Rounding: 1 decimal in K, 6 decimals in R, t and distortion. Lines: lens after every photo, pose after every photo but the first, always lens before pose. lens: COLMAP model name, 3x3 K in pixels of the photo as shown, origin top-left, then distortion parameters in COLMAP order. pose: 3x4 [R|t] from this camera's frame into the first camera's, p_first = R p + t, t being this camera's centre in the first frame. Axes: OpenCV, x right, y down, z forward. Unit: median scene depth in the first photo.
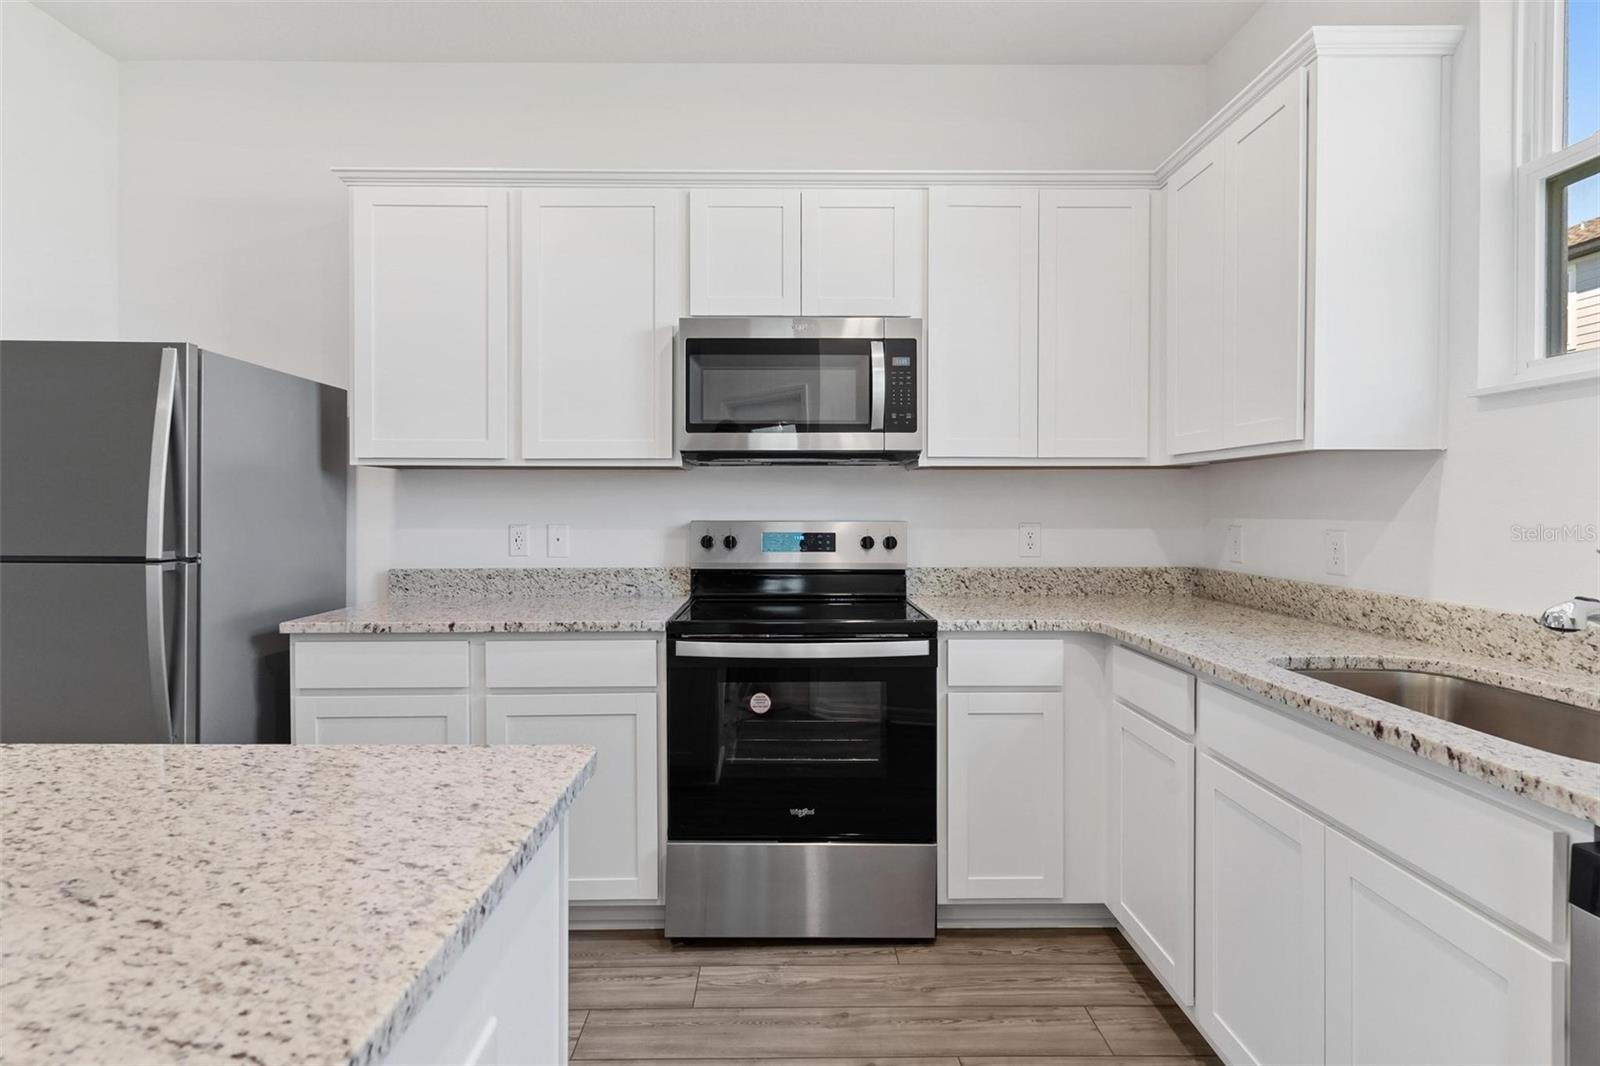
lens RADIAL K [[787.4, 0, 791.9], [0, 787.4, 511.6], [0, 0, 1]] dist [0.003289, 0.000750]
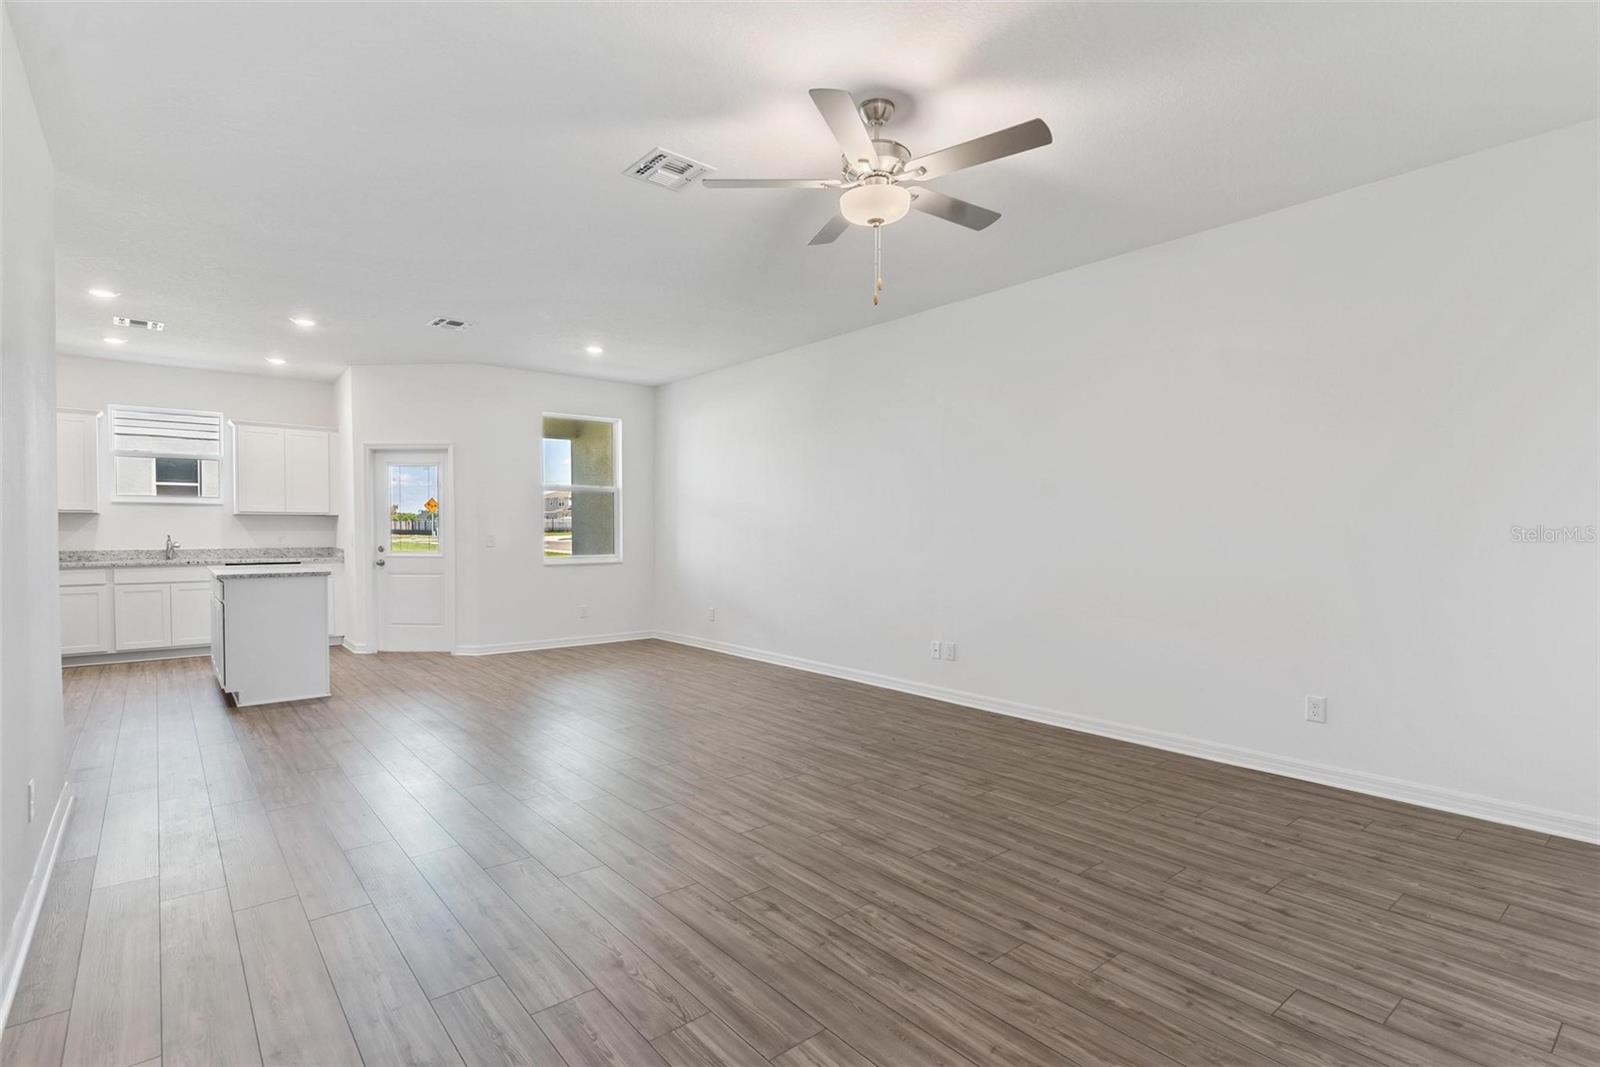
lens RADIAL K [[775.0, 0, 800.3], [0, 775.0, 540.6], [0, 0, 1]] dist [-0.000677, -0.000058]
pose [[-0.630706, -0.012464, 0.775922, -3.799482], [0.002028, 0.999841, 0.017709, -0.000873], [-0.776020, 0.012743, -0.630580, 0.584465]]
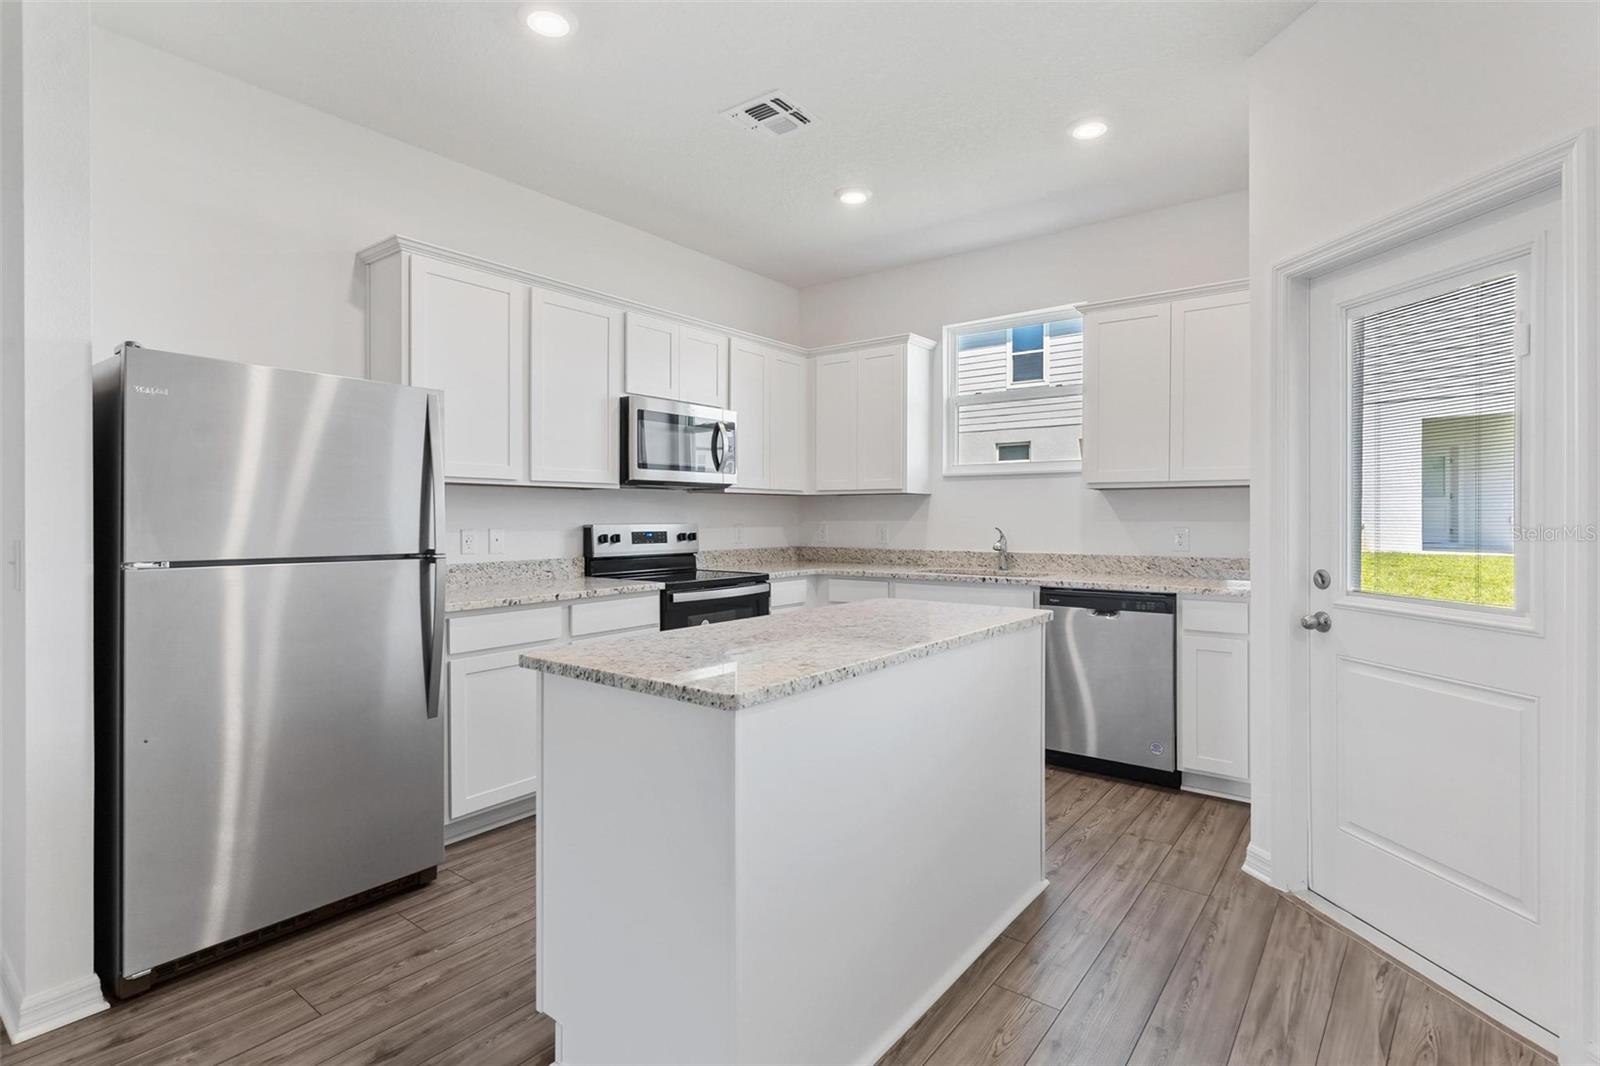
lens RADIAL K [[781.3, 0, 792.0], [0, 781.3, 521.9], [0, 0, 1]] dist [0.002764, 0.000441]
pose [[0.622975, -0.006648, 0.782214, -1.295319], [0.004991, 0.999977, 0.004525, 0.002105], [-0.782226, 0.001085, 0.622994, -0.249800]]
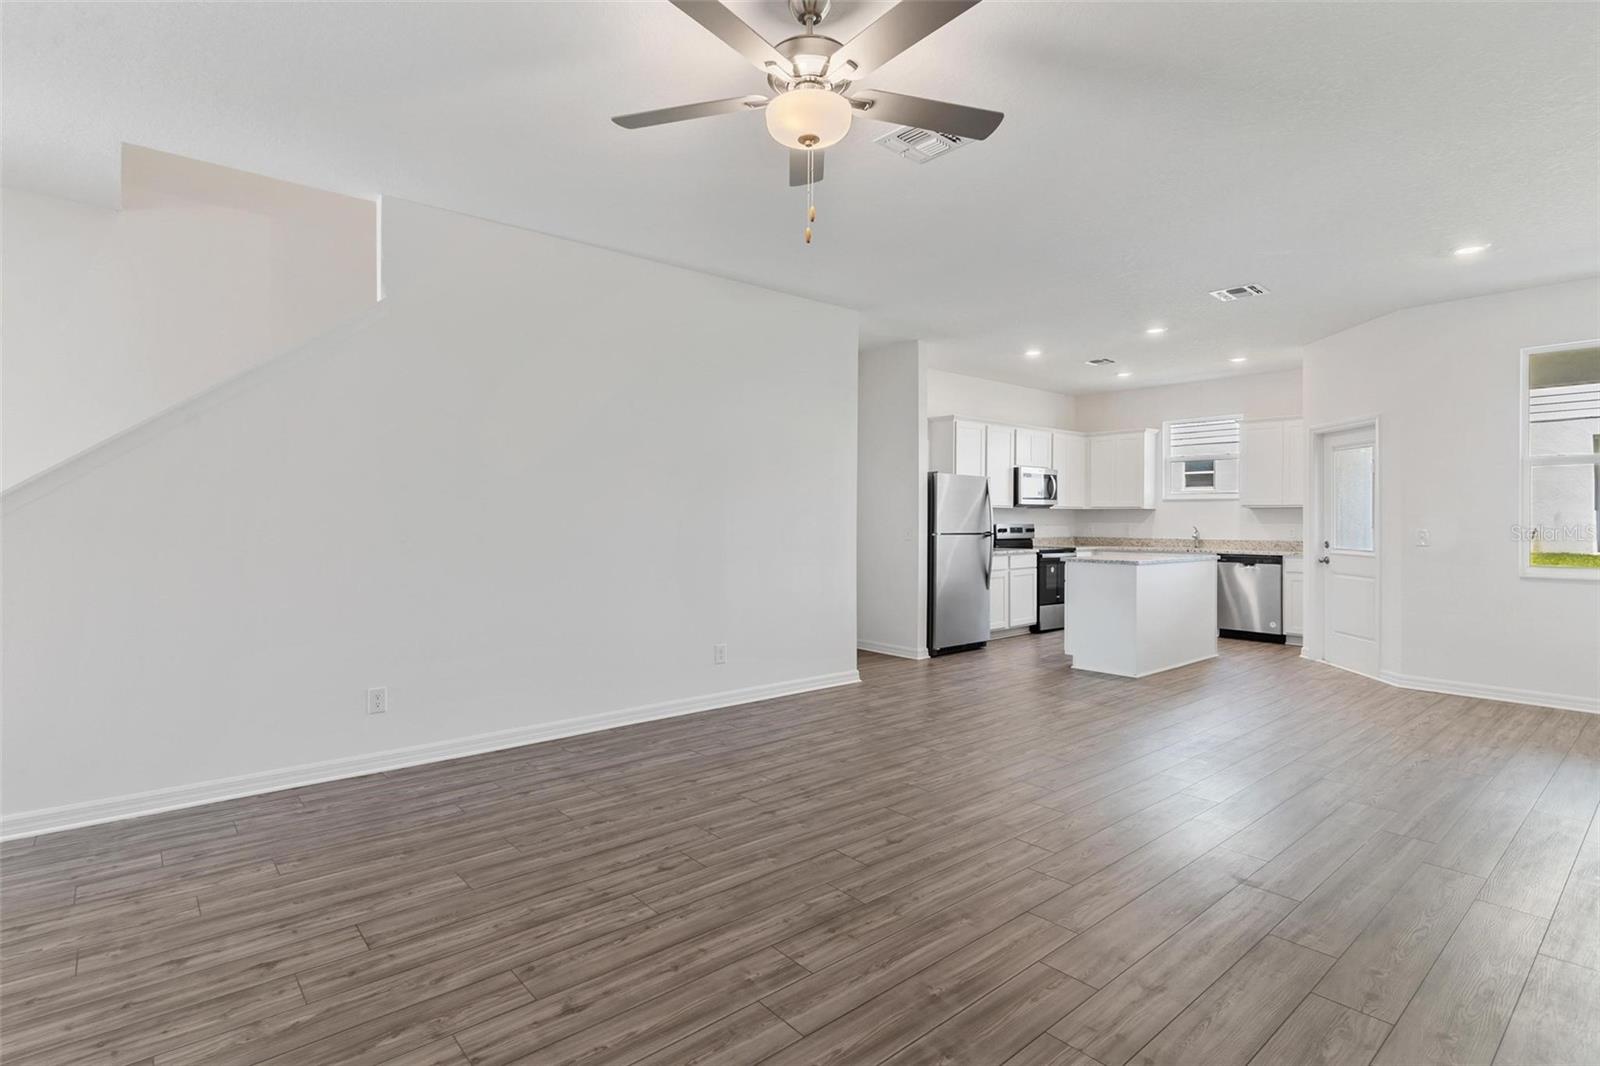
lens RADIAL K [[781.3, 0, 792.0], [0, 781.3, 521.9], [0, 0, 1]] dist [0.002764, 0.000441]
pose [[0.765420, -0.001260, 0.643529, -3.553021], [0.000709, 0.999999, 0.001114, -0.000904], [-0.643530, -0.000397, 0.765421, -1.153002]]
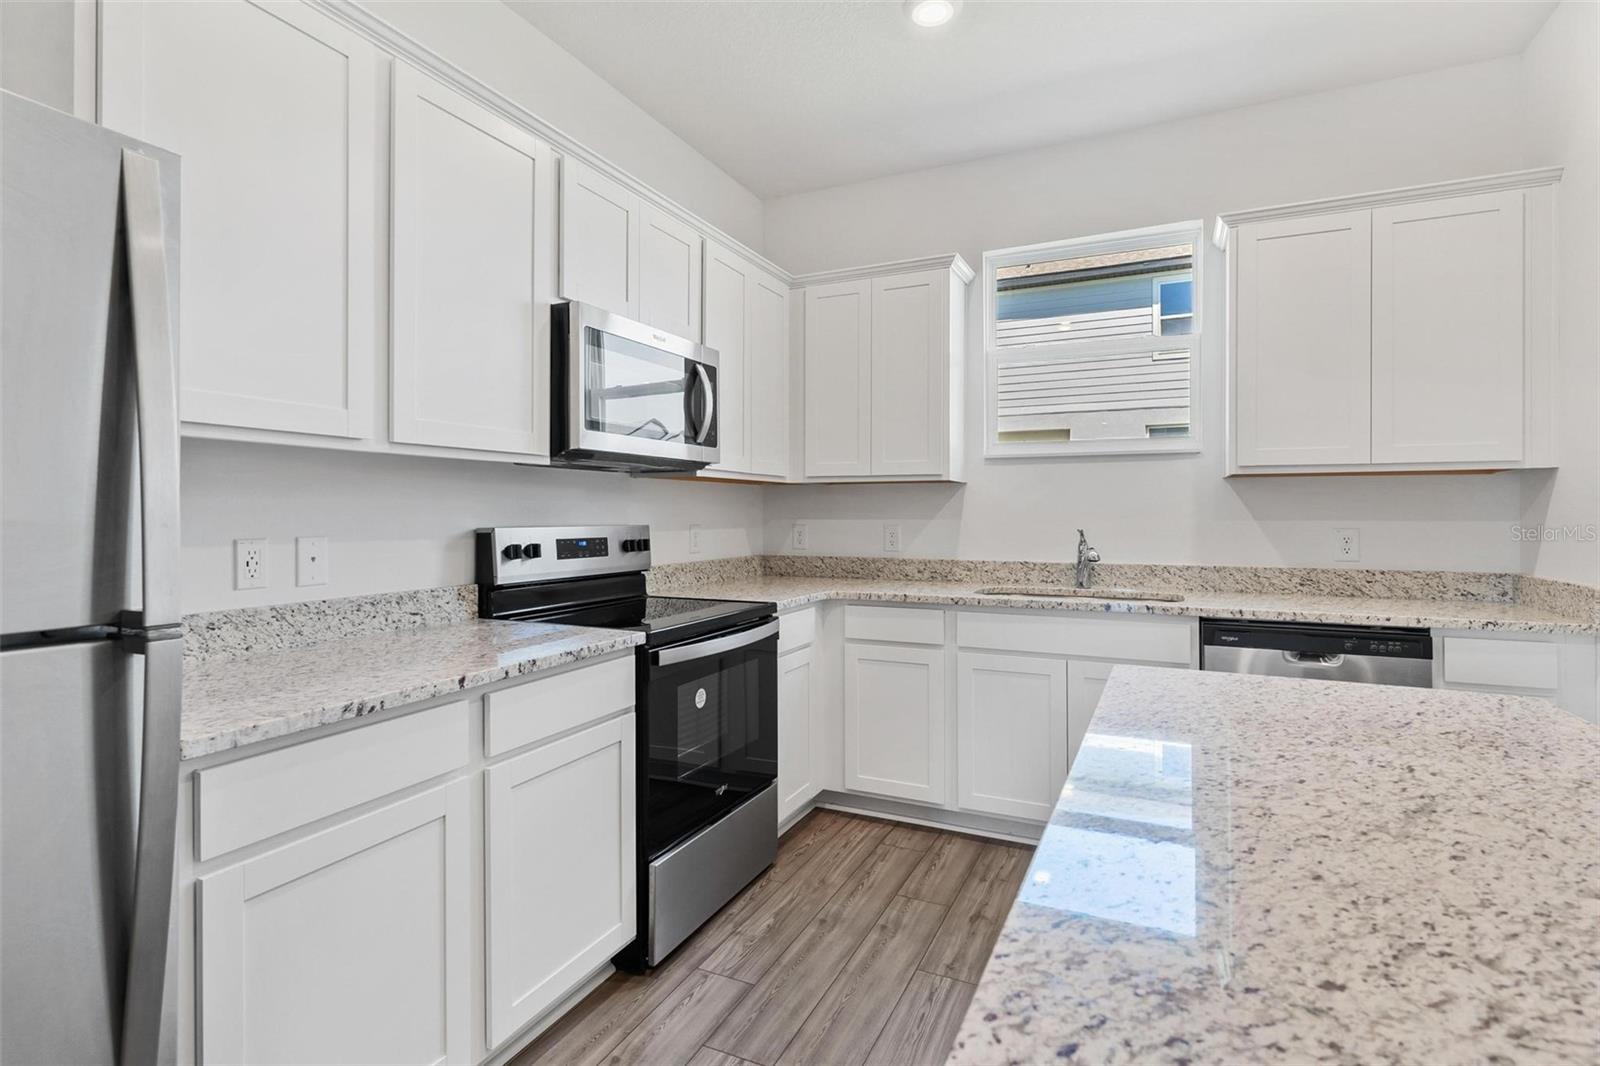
lens RADIAL K [[787.4, 0, 791.9], [0, 787.4, 511.6], [0, 0, 1]] dist [0.003289, 0.000750]
pose [[0.442704, 0.001055, 0.896667, -0.927866], [0.005166, 0.999980, -0.003727, -0.001001], [-0.896653, 0.006282, 0.442689, 0.425680]]
